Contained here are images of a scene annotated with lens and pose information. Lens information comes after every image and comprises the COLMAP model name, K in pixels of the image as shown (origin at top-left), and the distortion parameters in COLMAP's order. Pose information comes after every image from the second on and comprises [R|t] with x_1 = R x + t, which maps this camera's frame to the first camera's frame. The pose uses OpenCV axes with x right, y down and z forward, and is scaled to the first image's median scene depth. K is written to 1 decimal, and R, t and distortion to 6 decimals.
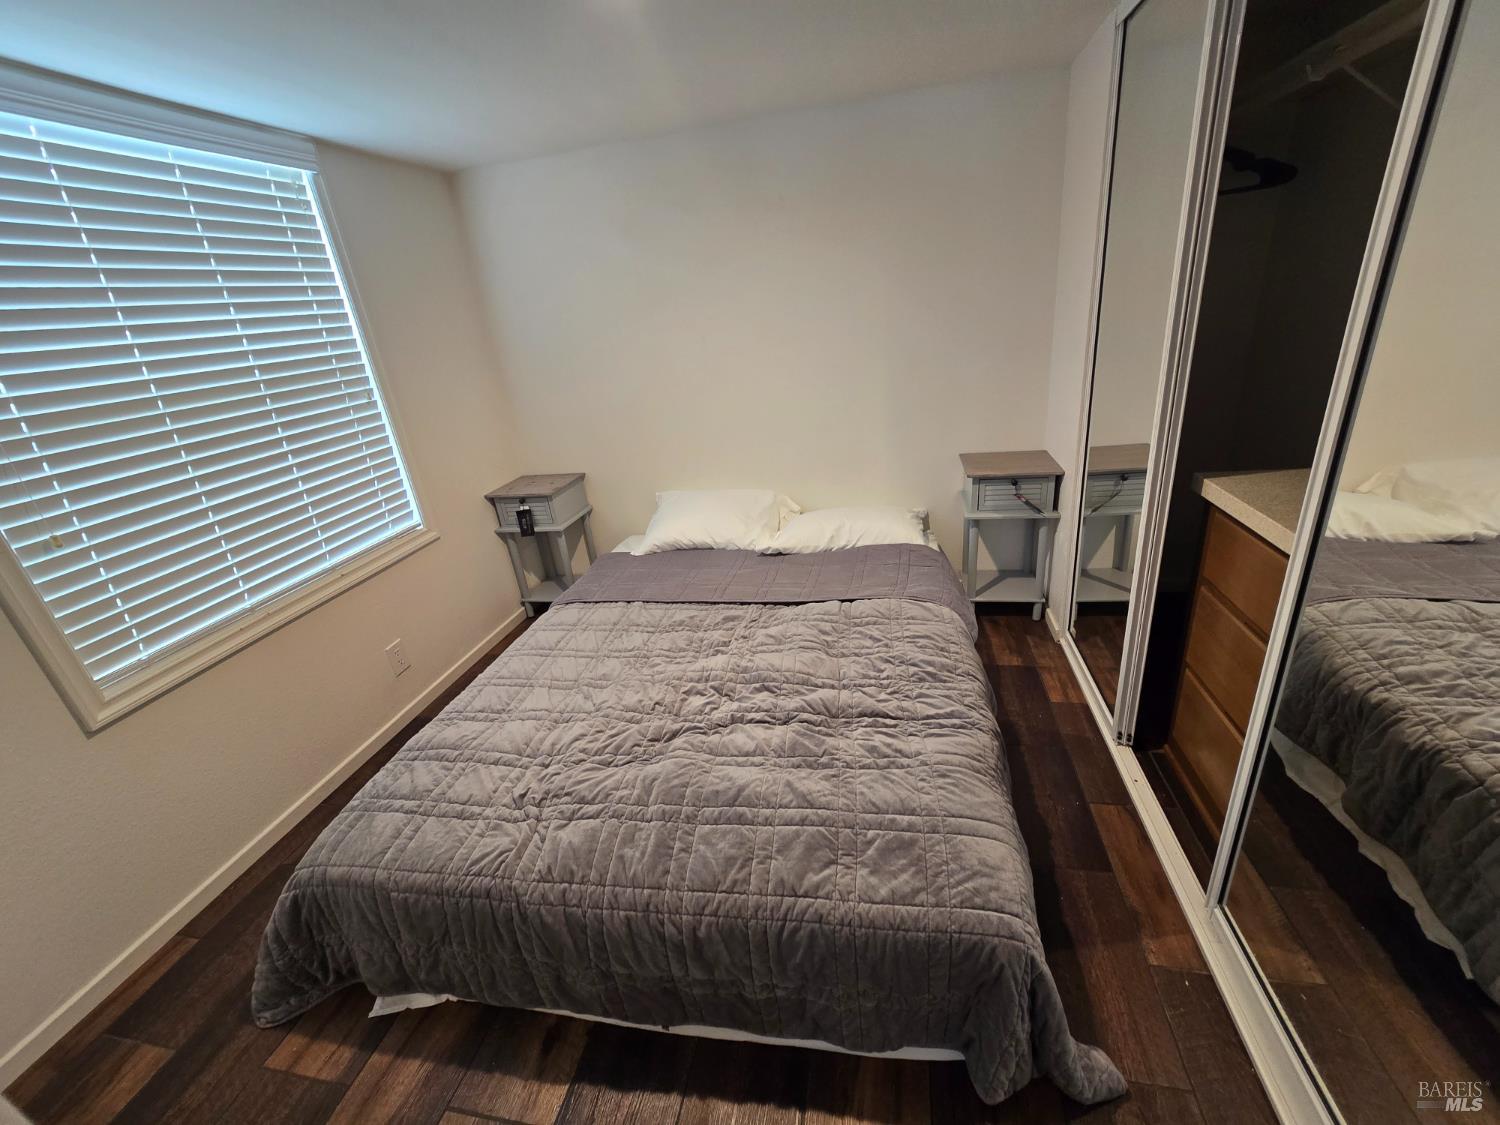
lens RADIAL K [[617.5, 0, 759.6], [0, 617.5, 557.8], [0, 0, 1]] dist [-0.004929, 0.001402]
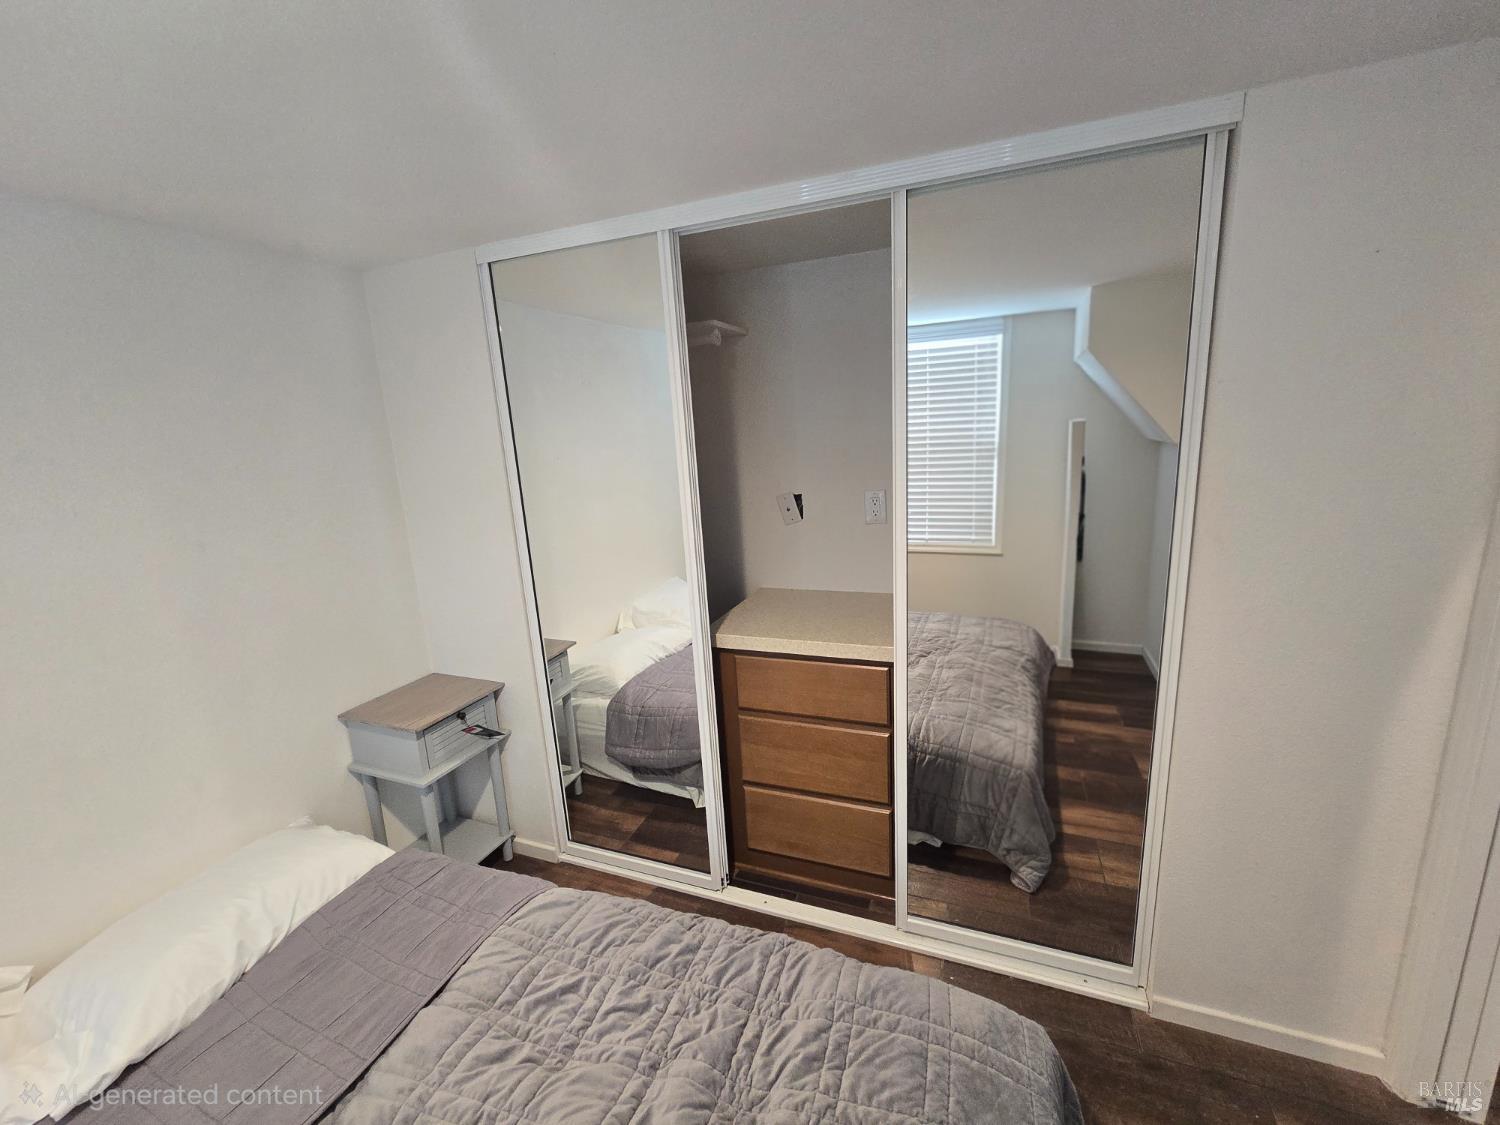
lens RADIAL K [[617.5, 0, 755.1], [0, 617.5, 558.9], [0, 0, 1]] dist [-0.004929, 0.001402]
pose [[0.167548, -0.119835, 0.978554, -0.470399], [0.411532, 0.910471, 0.041035, -0.294804], [-0.895862, 0.395830, 0.201864, 0.647723]]
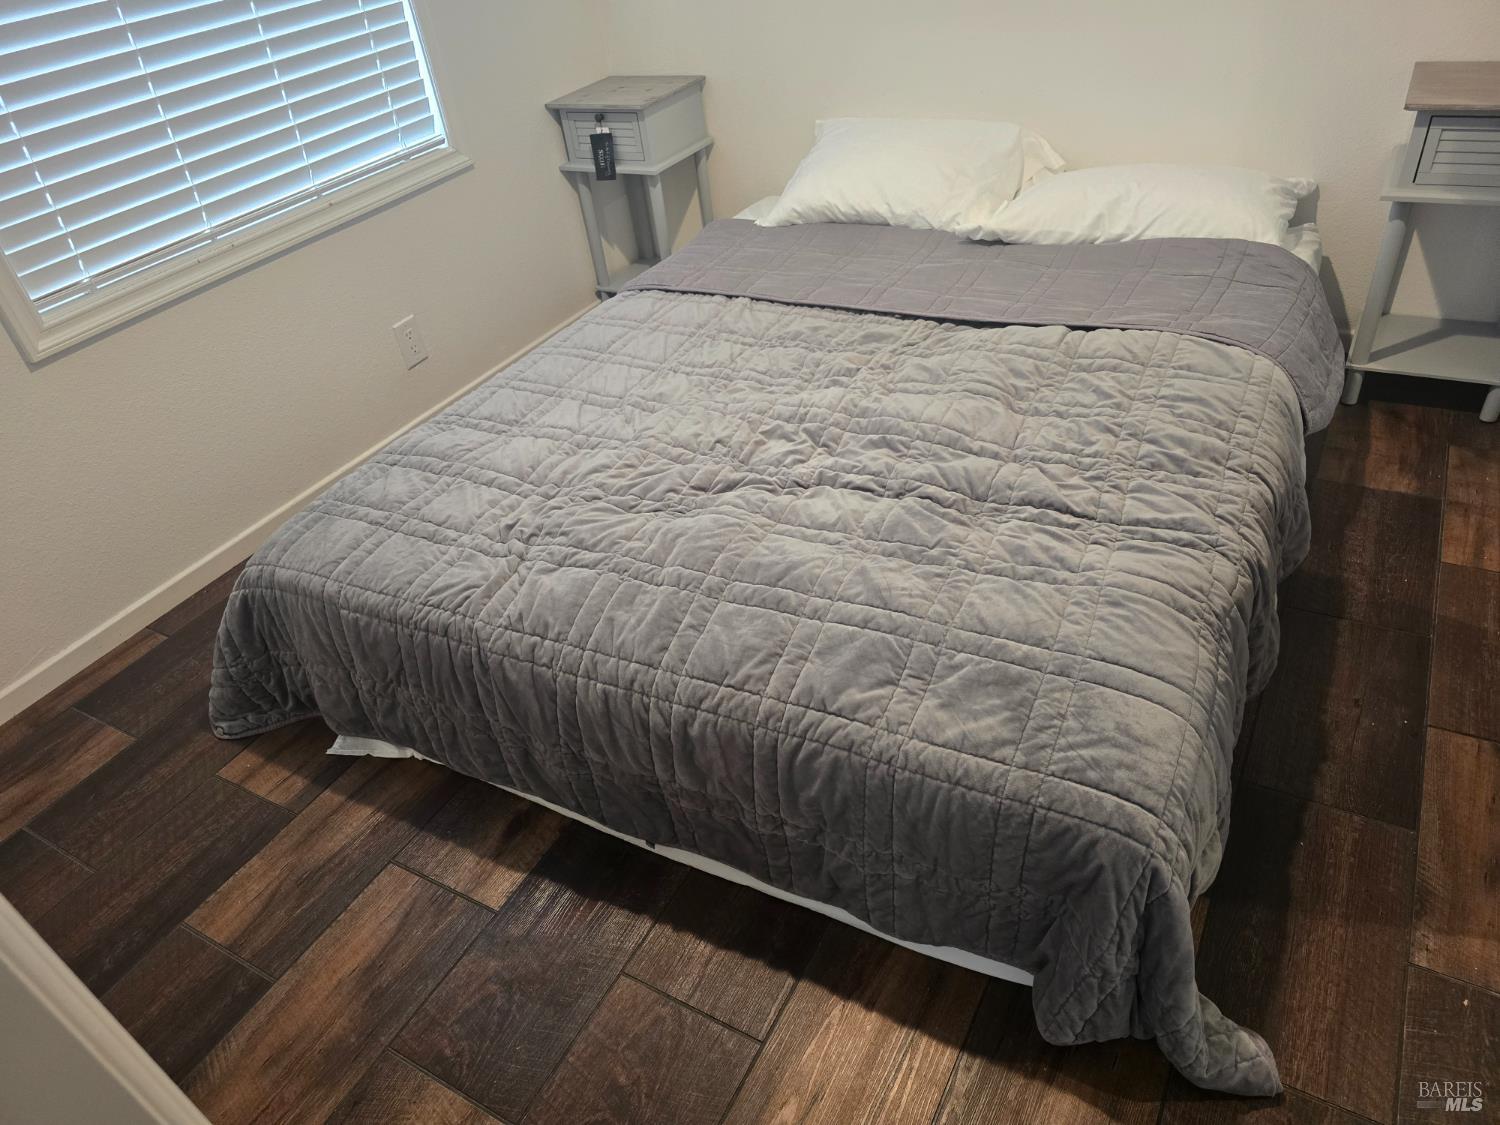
lens RADIAL K [[1014.5, 0, 735.2], [0, 1014.5, 567.9], [0, 0, 1]] dist [0.061414, -0.047189]
pose [[0.948219, 0.177447, -0.263426, 0.180433], [-0.099576, 0.953652, 0.283960, 0.062566], [0.301605, -0.243025, 0.921940, -0.031674]]
